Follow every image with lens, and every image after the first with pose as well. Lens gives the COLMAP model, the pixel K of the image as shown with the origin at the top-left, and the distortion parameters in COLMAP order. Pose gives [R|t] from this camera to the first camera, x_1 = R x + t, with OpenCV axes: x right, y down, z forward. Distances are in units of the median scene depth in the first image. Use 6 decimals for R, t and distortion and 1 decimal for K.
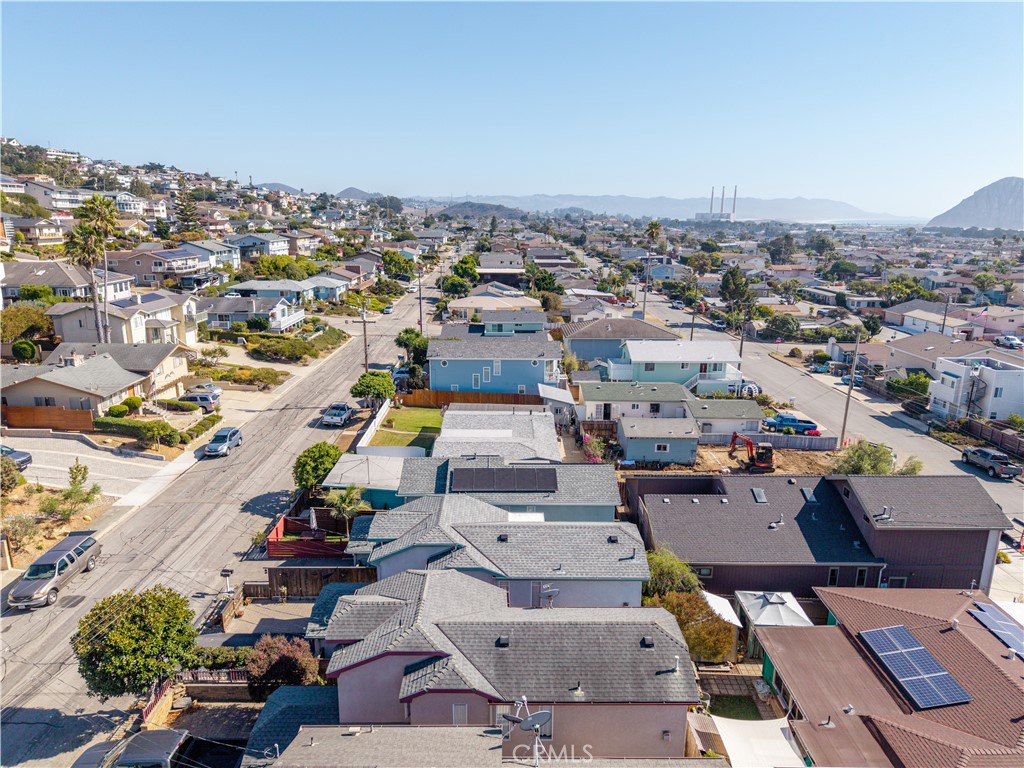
lens RADIAL K [[676.8, 0, 512.0], [0, 676.8, 384.0], [0, 0, 1]] dist [0.011224, -0.018144]
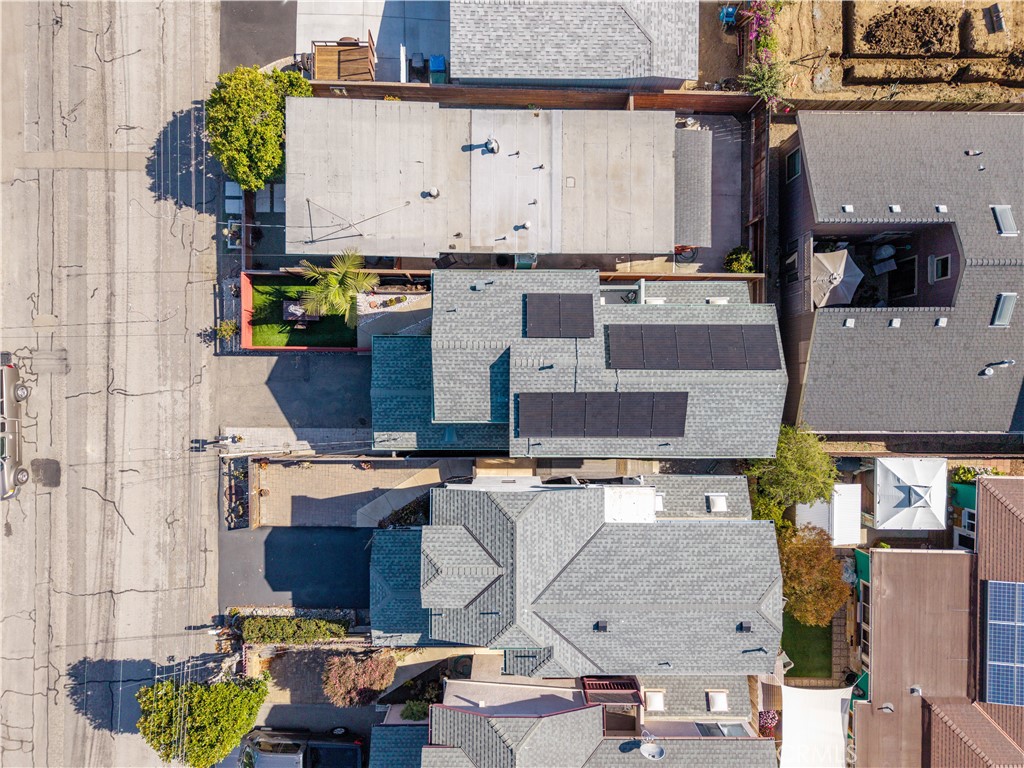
lens RADIAL K [[706.8, 0, 514.9], [0, 706.8, 348.0], [0, 0, 1]] dist [-0.054968, 0.063166]
pose [[0.999919, 0.012200, 0.003624, -0.048058], [-0.006422, 0.237863, 0.971277, -0.252355], [0.010988, -0.971222, 0.237922, 0.459468]]
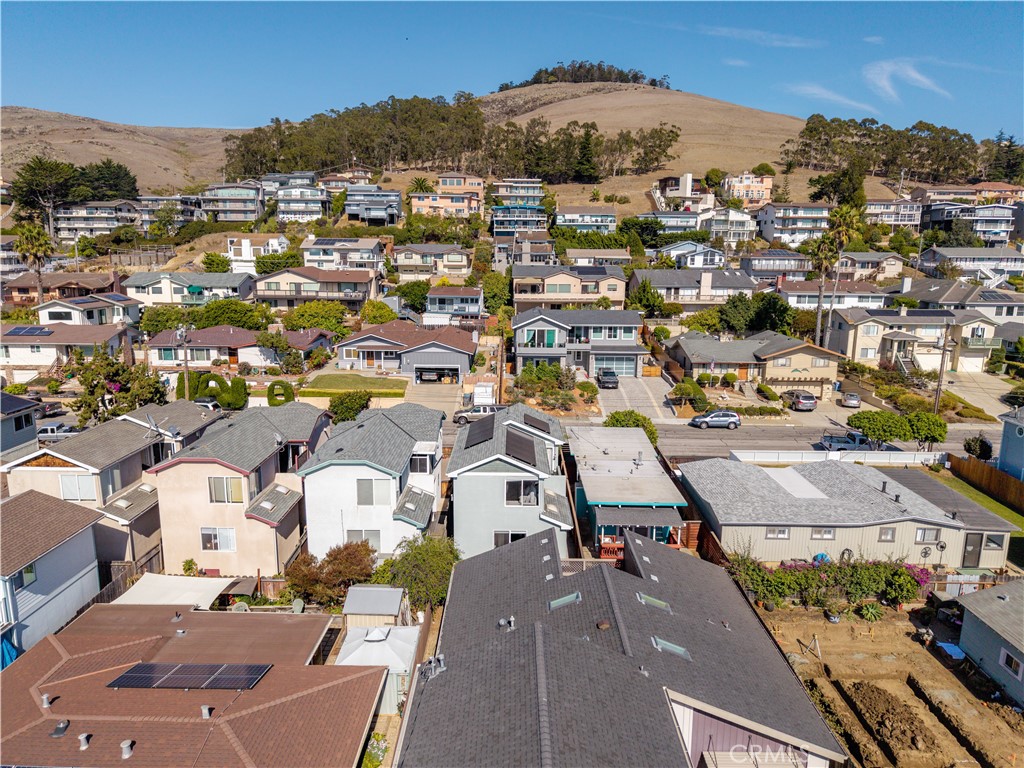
lens RADIAL K [[676.8, 0, 512.0], [0, 676.8, 384.0], [0, 0, 1]] dist [0.011224, -0.018144]
pose [[-0.016853, 0.181832, -0.983185, 0.531198], [-0.246406, 0.952242, 0.180333, -0.070872], [0.969020, 0.245302, 0.028756, 0.506244]]
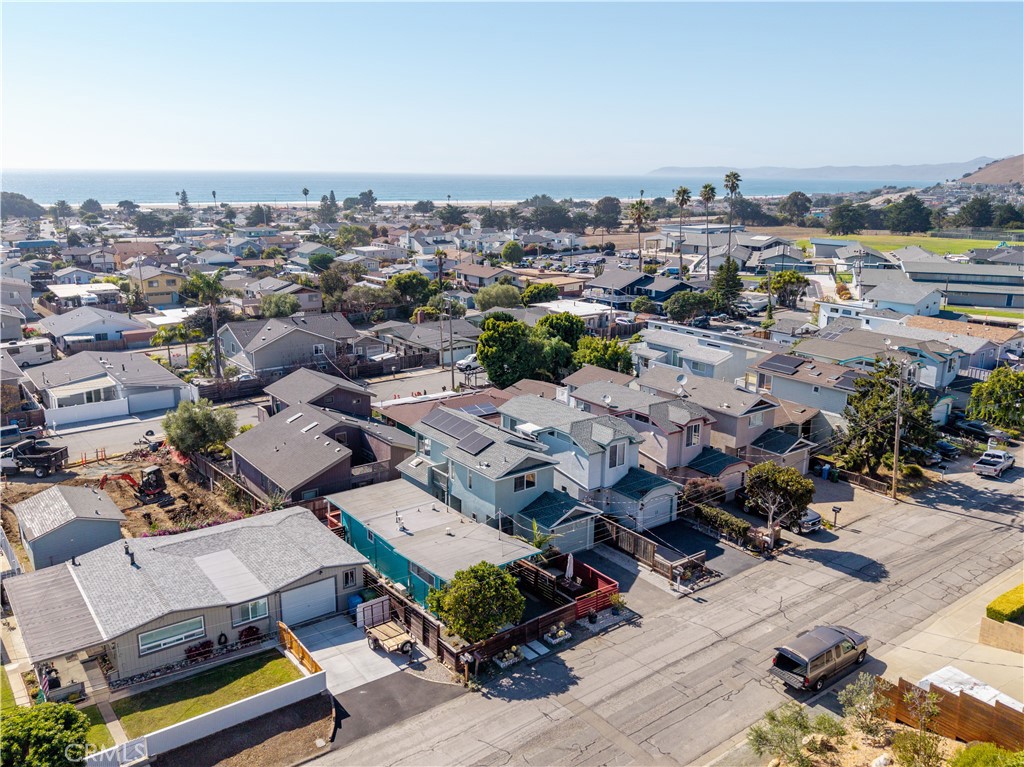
lens RADIAL K [[816.0, 0, 512.0], [0, 816.0, 383.5], [0, 0, 1]] dist [0.038332, -0.069538]
pose [[-0.591104, -0.212533, 0.778091, -0.594570], [0.174848, 0.907960, 0.380836, -0.256773], [-0.787416, 0.361162, -0.499538, 0.863377]]
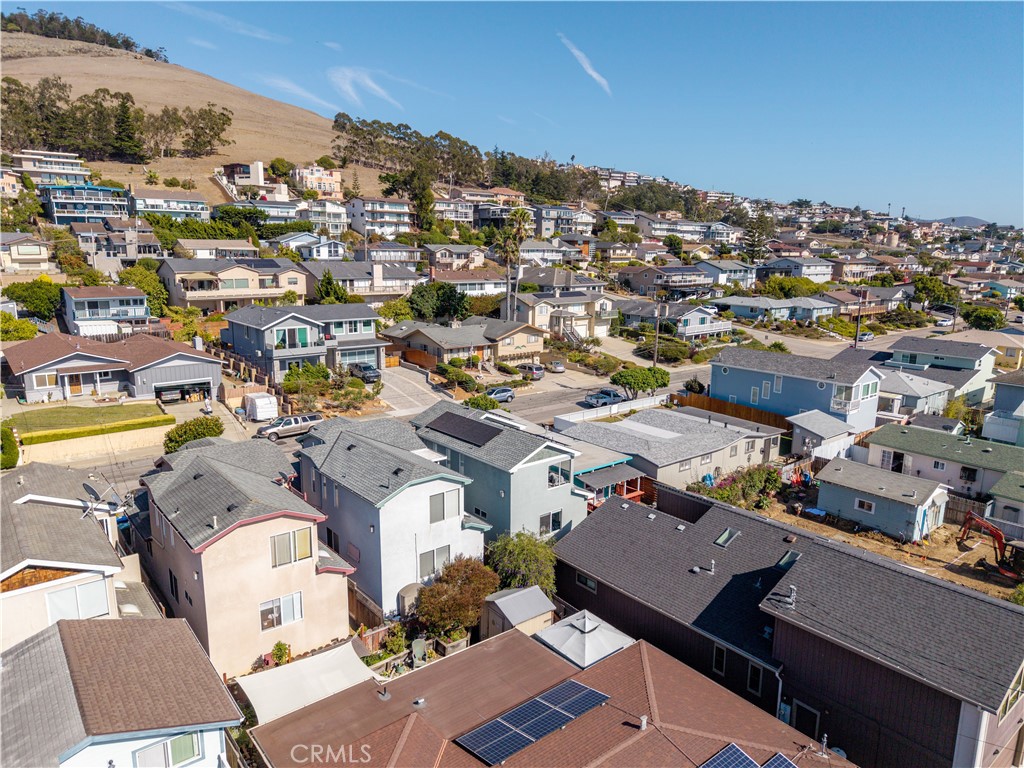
lens RADIAL K [[676.8, 0, 512.0], [0, 676.8, 384.0], [0, 0, 1]] dist [0.011224, -0.018144]
pose [[0.625003, 0.152562, -0.765569, 0.435413], [-0.191321, 0.980742, 0.039249, 0.007087], [0.756814, 0.121939, 0.642155, 0.178288]]
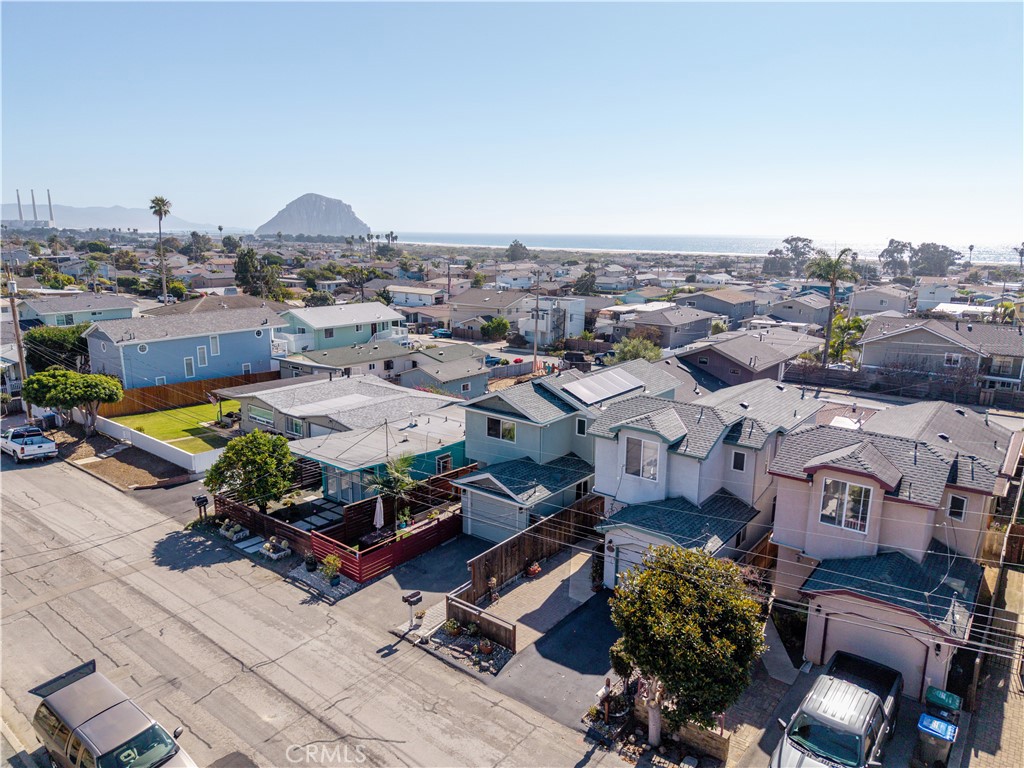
lens RADIAL K [[677.7, 0, 511.1], [0, 677.7, 397.0], [0, 0, 1]] dist [0.008810, -0.000861]
pose [[0.632365, -0.185467, 0.752141, -0.402874], [0.181487, 0.979366, 0.088911, 0.026060], [-0.753112, 0.080280, 0.652976, 0.247698]]
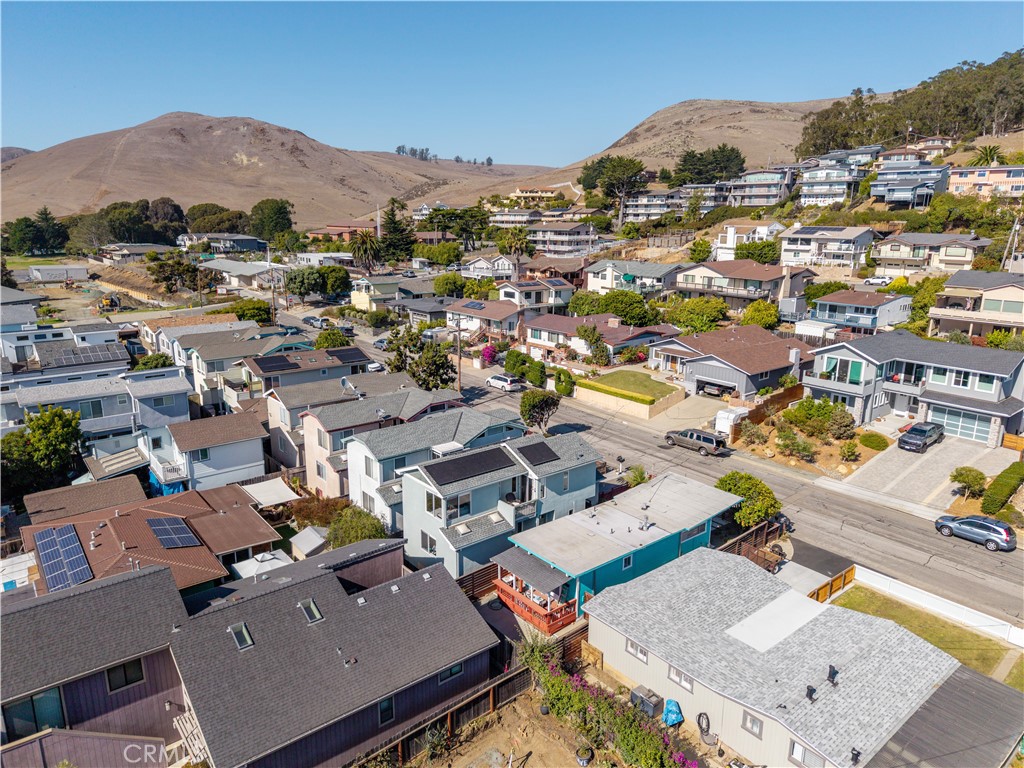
lens RADIAL K [[676.8, 0, 512.0], [0, 676.8, 384.0], [0, 0, 1]] dist [0.011224, -0.018144]
pose [[-0.783006, 0.135789, -0.607012, 0.346739], [-0.160506, 0.898723, 0.408087, -0.233720], [0.600949, 0.416964, -0.681910, 0.913769]]
